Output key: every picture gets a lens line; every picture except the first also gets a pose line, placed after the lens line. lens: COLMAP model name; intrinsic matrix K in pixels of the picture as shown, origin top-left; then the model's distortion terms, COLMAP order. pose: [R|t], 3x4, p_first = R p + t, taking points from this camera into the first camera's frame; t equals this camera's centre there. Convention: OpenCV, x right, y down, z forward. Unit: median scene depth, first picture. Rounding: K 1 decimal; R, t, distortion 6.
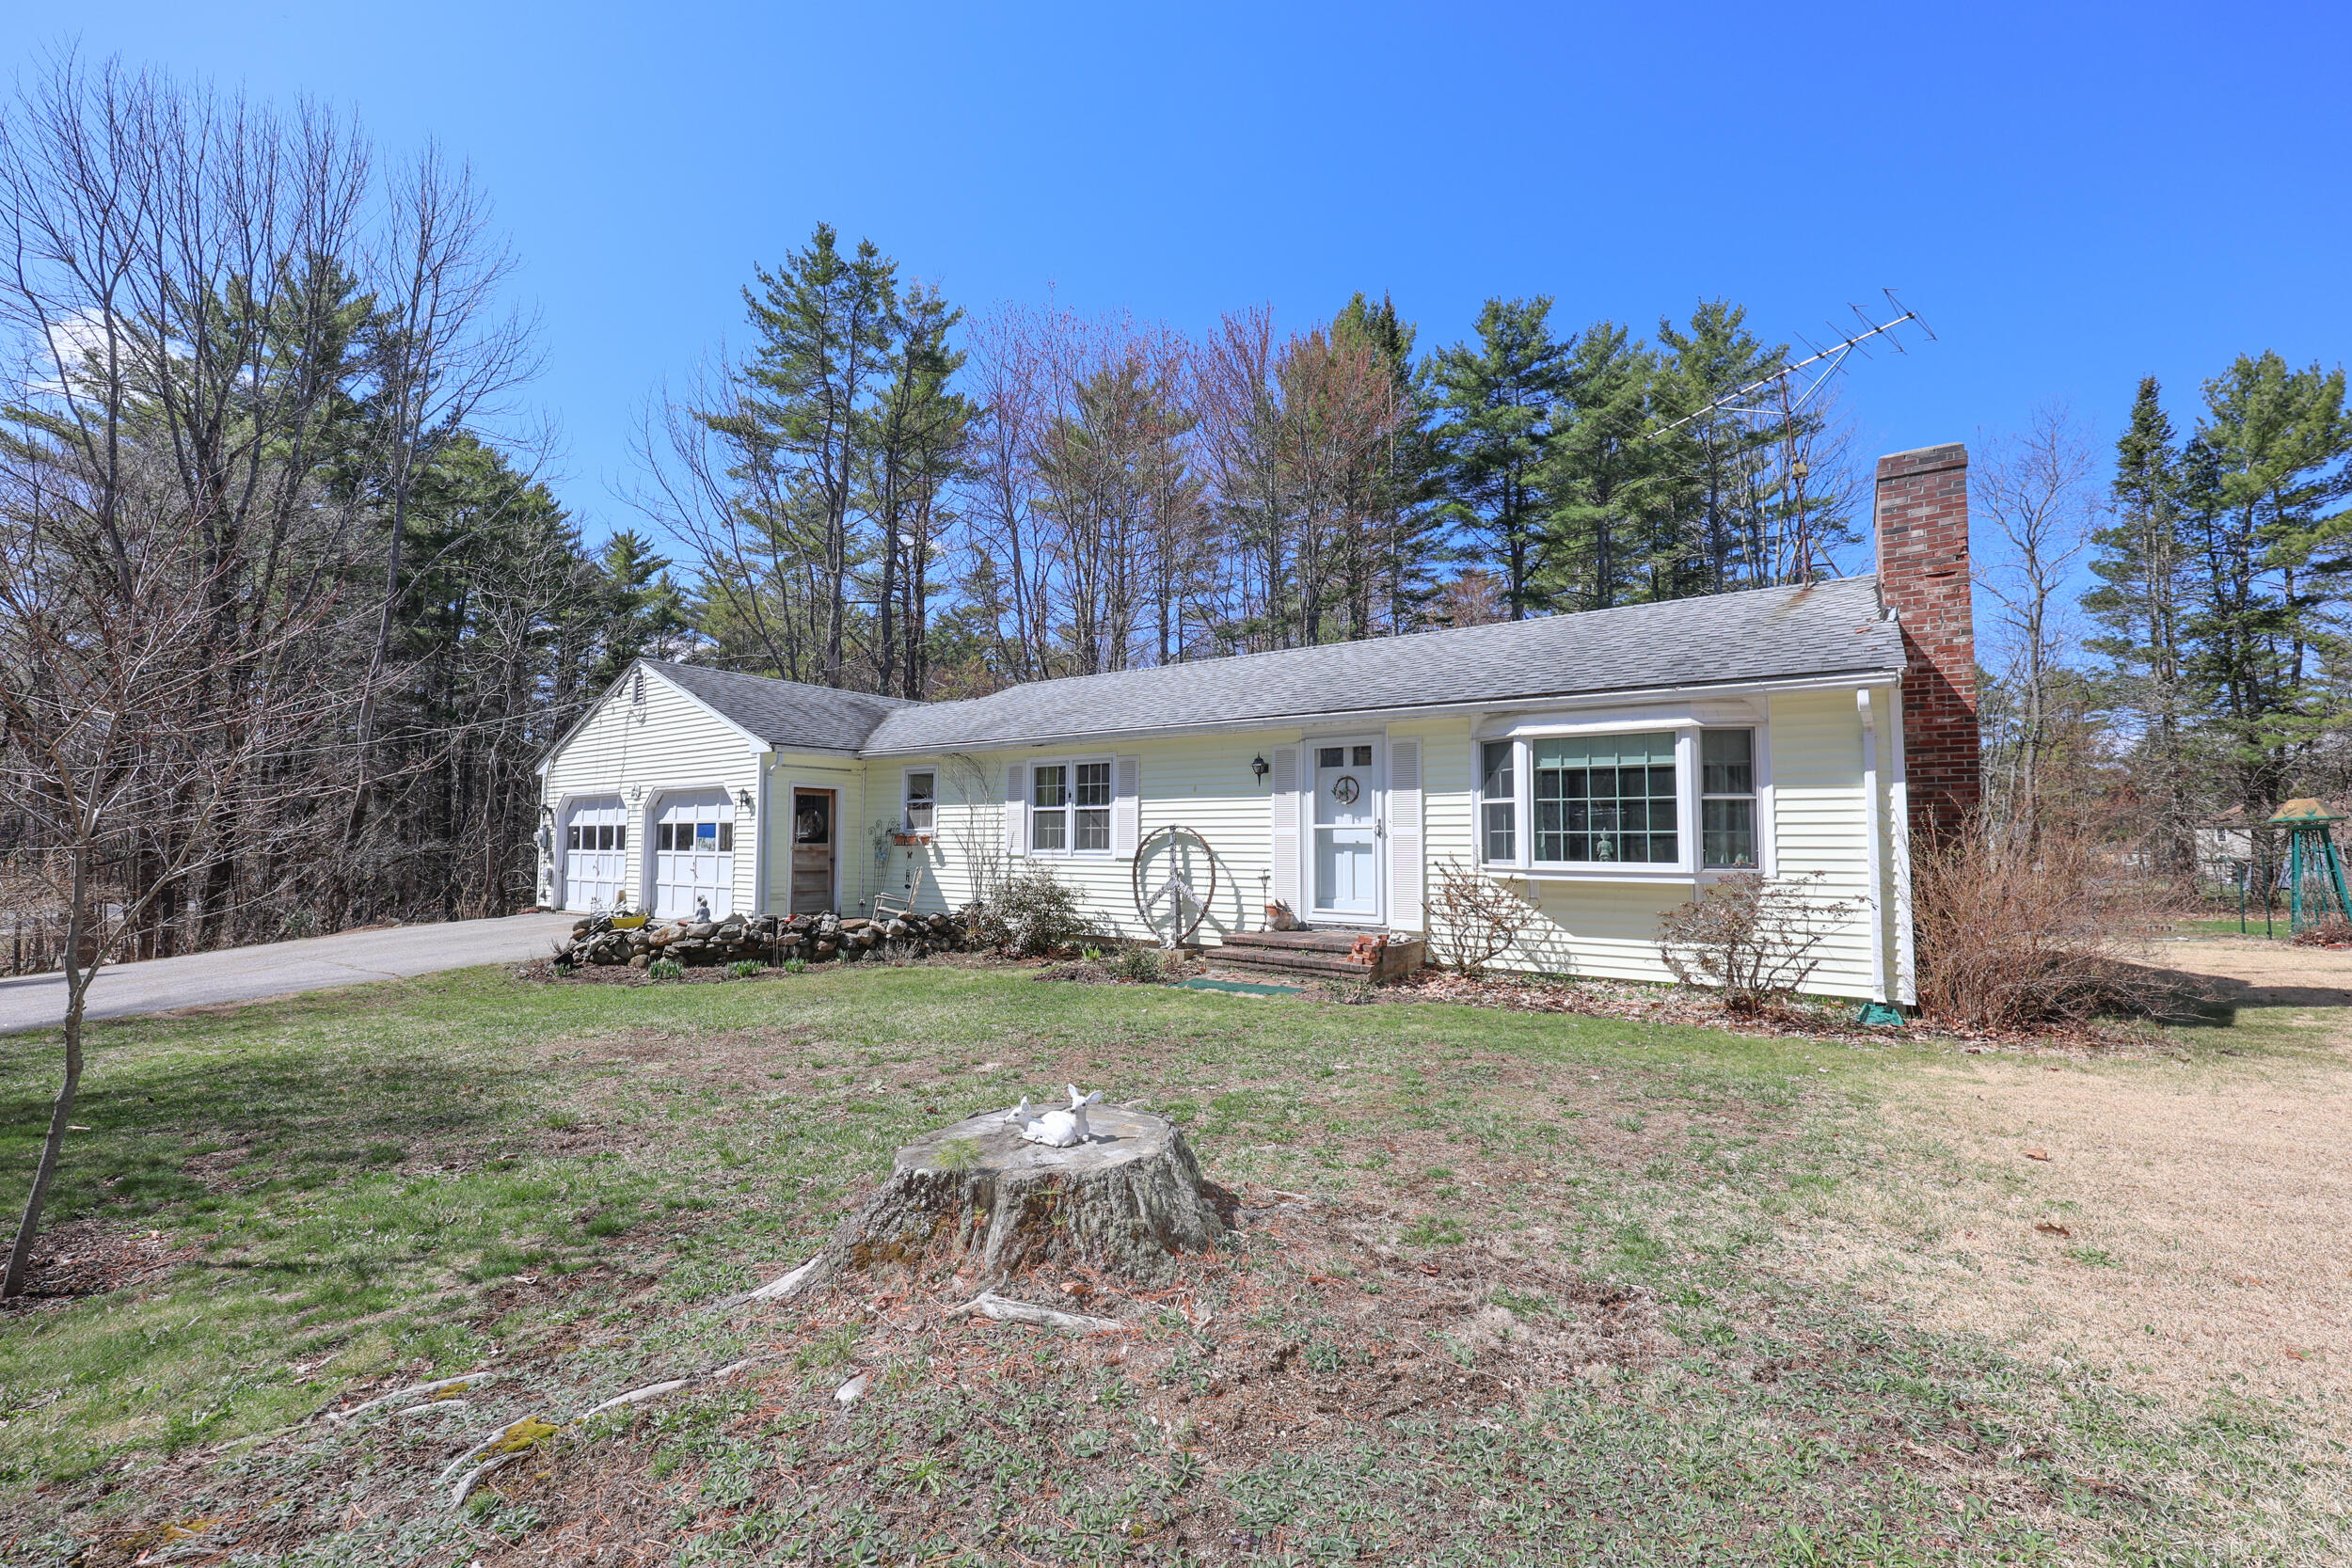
lens RADIAL K [[971.5, 0, 1168.3], [0, 971.5, 798.8], [0, 0, 1]] dist [0.000393, -0.000270]
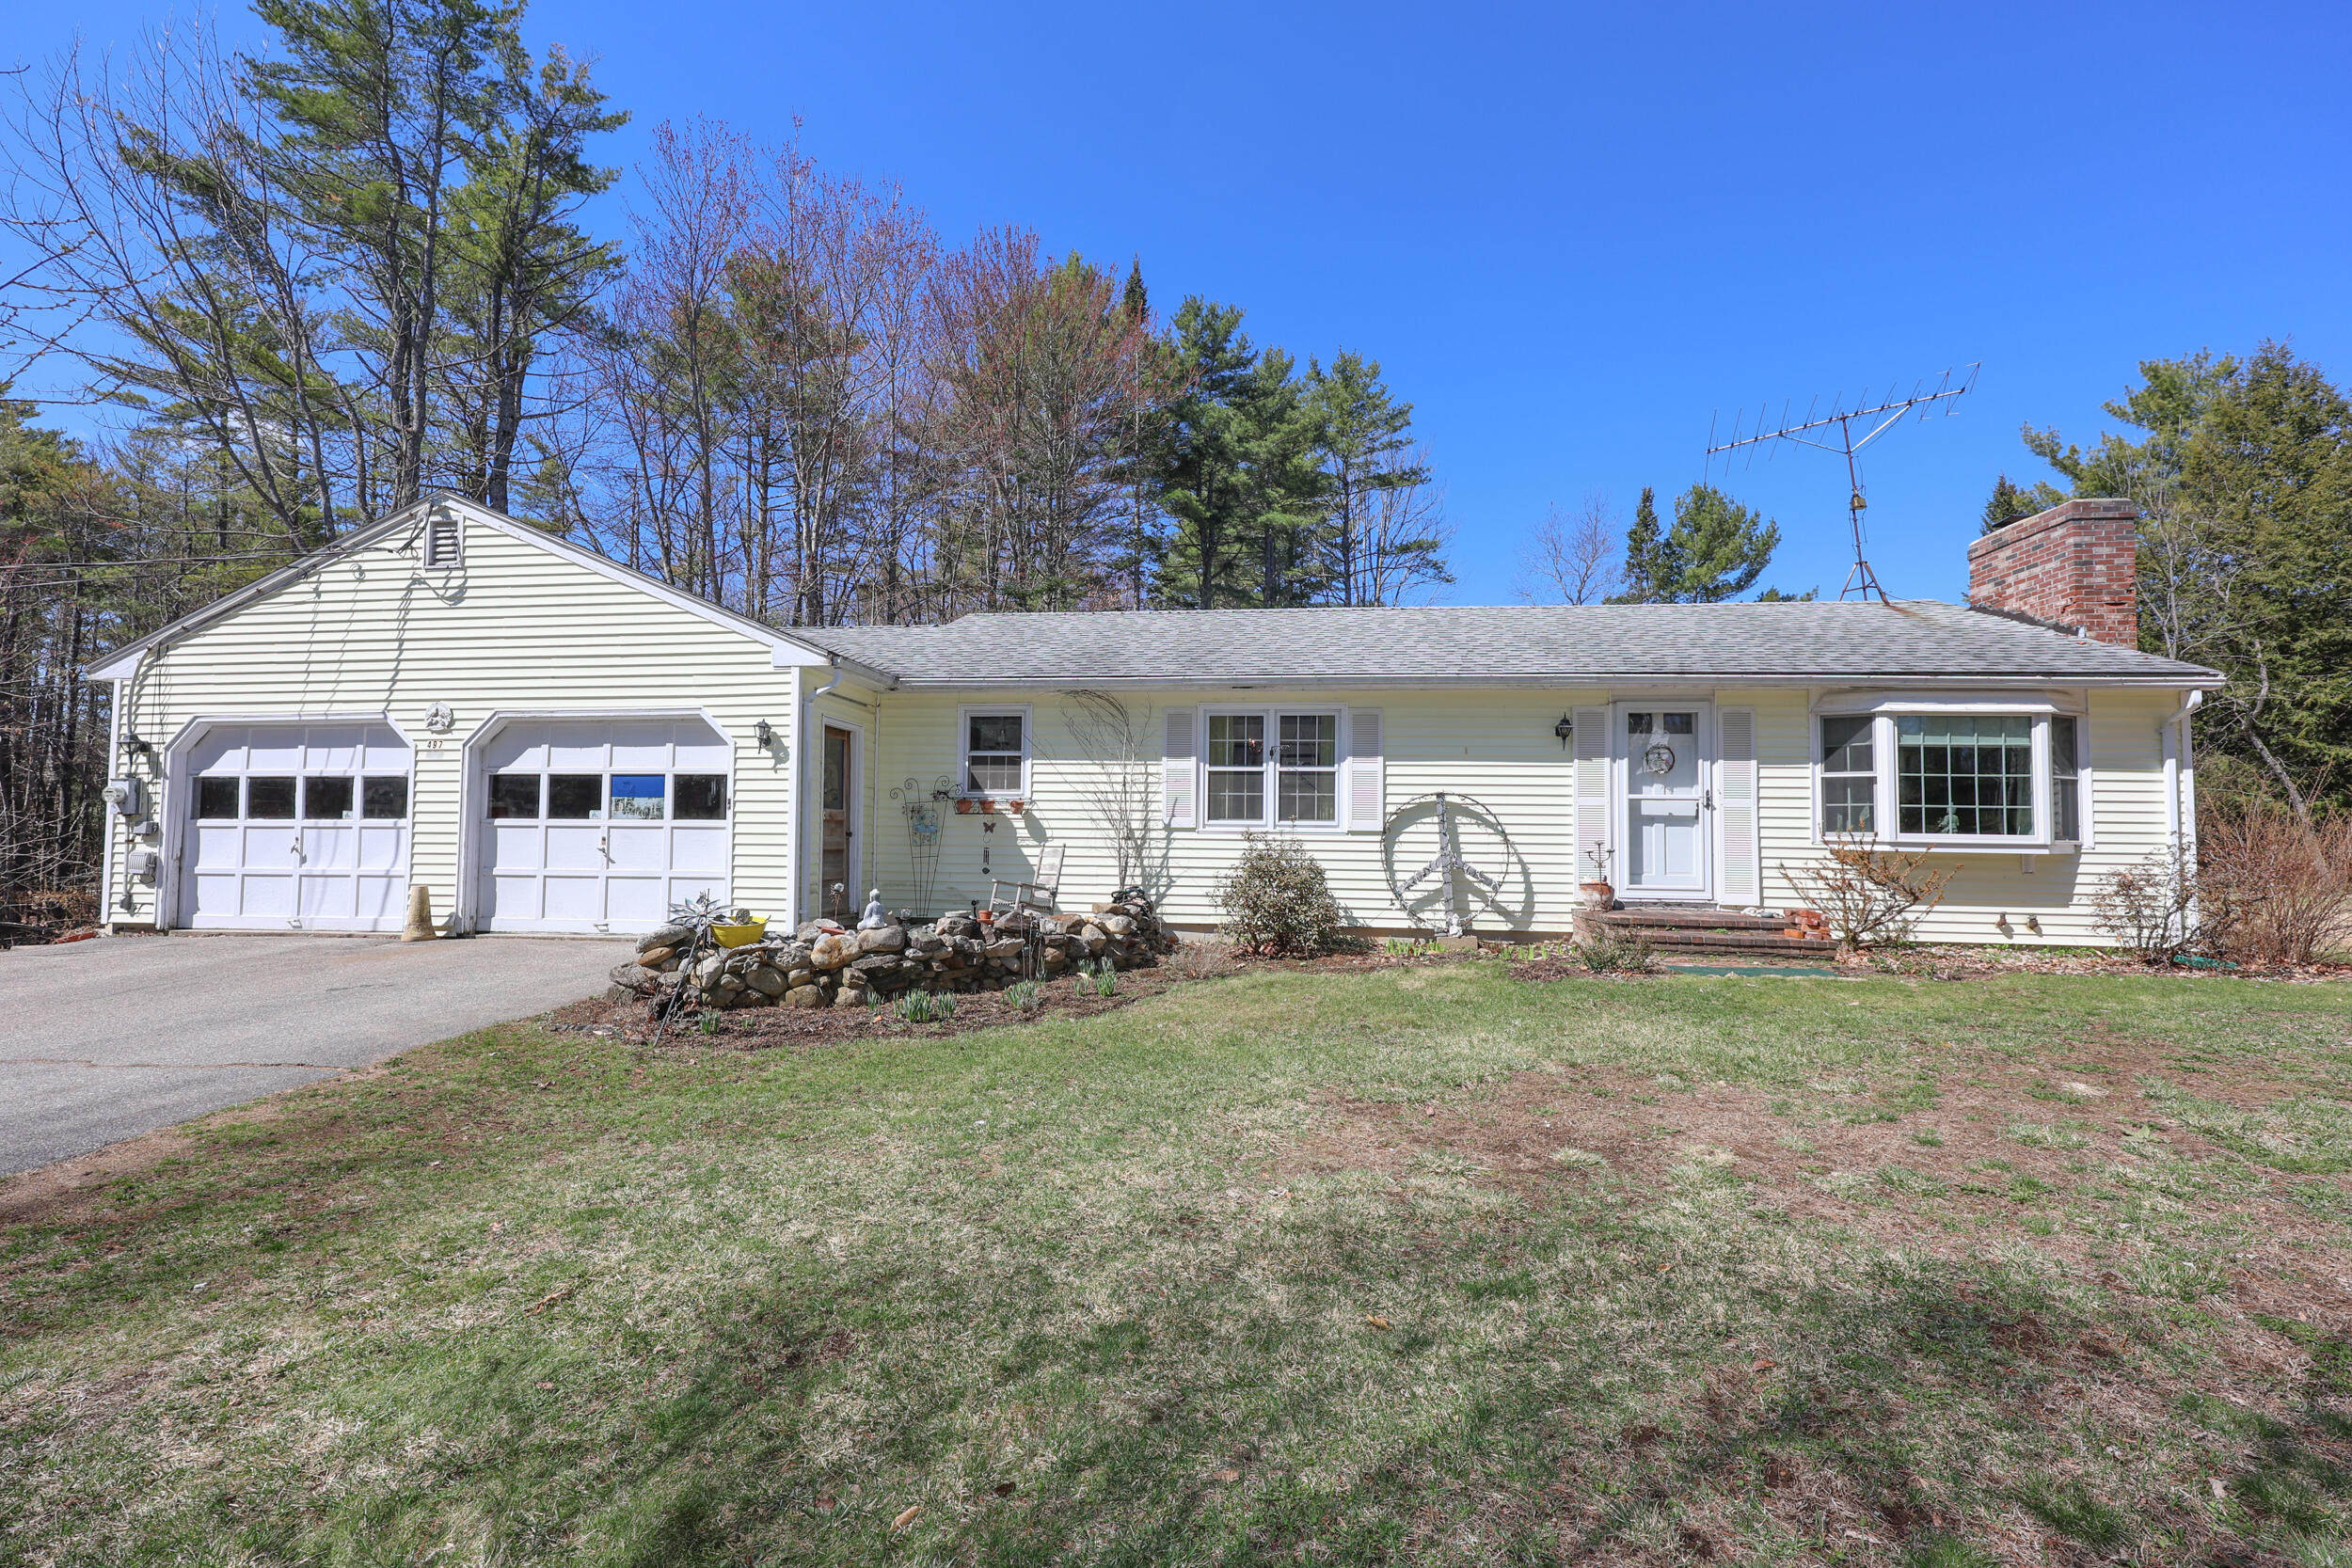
lens RADIAL K [[971.5, 0, 1168.3], [0, 971.5, 798.8], [0, 0, 1]] dist [0.000393, -0.000270]
pose [[0.871966, 0.024589, 0.488948, -0.632435], [-0.031960, 0.999466, 0.006732, 0.035209], [-0.488522, -0.021496, 0.872287, 0.374406]]
